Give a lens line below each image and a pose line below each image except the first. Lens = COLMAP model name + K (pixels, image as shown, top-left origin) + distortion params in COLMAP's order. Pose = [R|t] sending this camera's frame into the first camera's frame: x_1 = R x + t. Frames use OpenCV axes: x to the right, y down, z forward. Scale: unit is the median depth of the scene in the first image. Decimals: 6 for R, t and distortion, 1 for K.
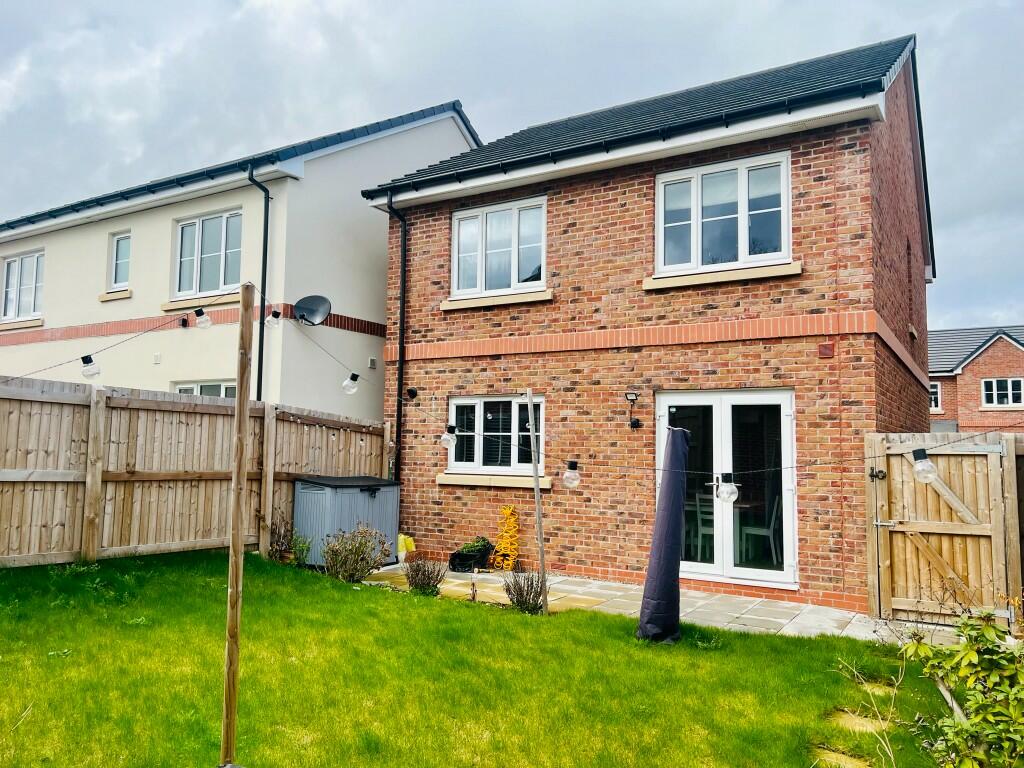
lens RADIAL K [[768.9, 0, 512.0], [0, 768.9, 383.3], [0, 0, 1]] dist [0.040408, -0.032219]
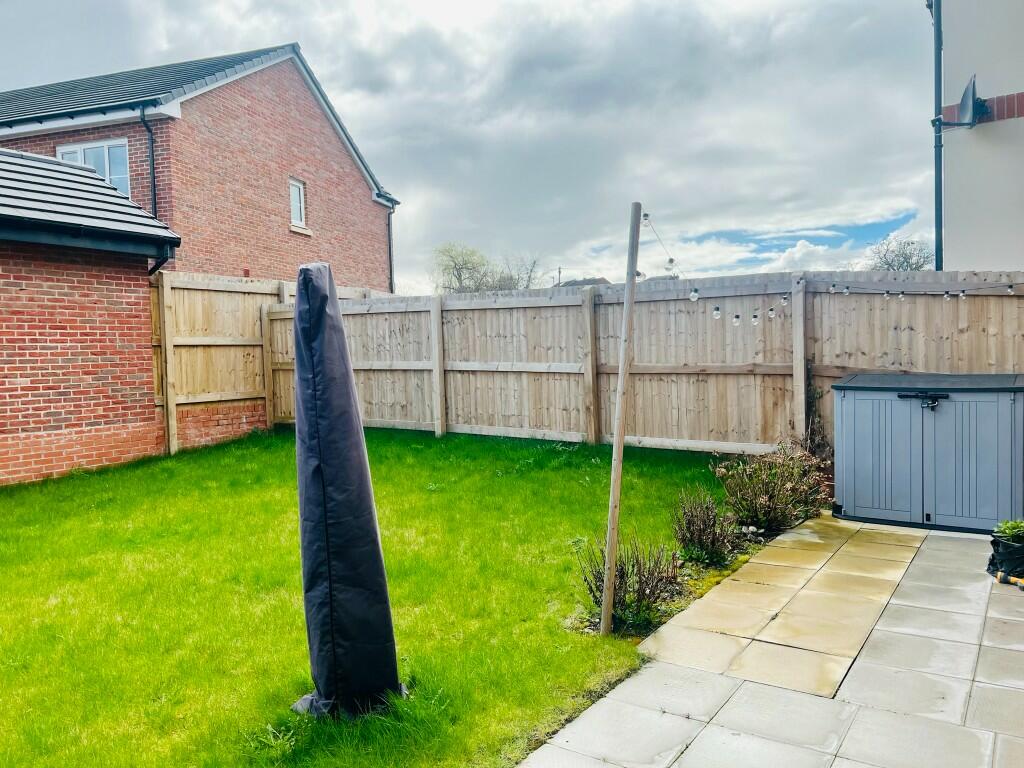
lens RADIAL K [[768.9, 0, 511.9], [0, 768.9, 386.1], [0, 0, 1]] dist [0.040408, -0.032219]
pose [[-0.055073, 0.027833, -0.998094, 0.505551], [0.111256, 0.993558, 0.021568, 0.098953], [0.992265, -0.109856, -0.057815, 0.864513]]
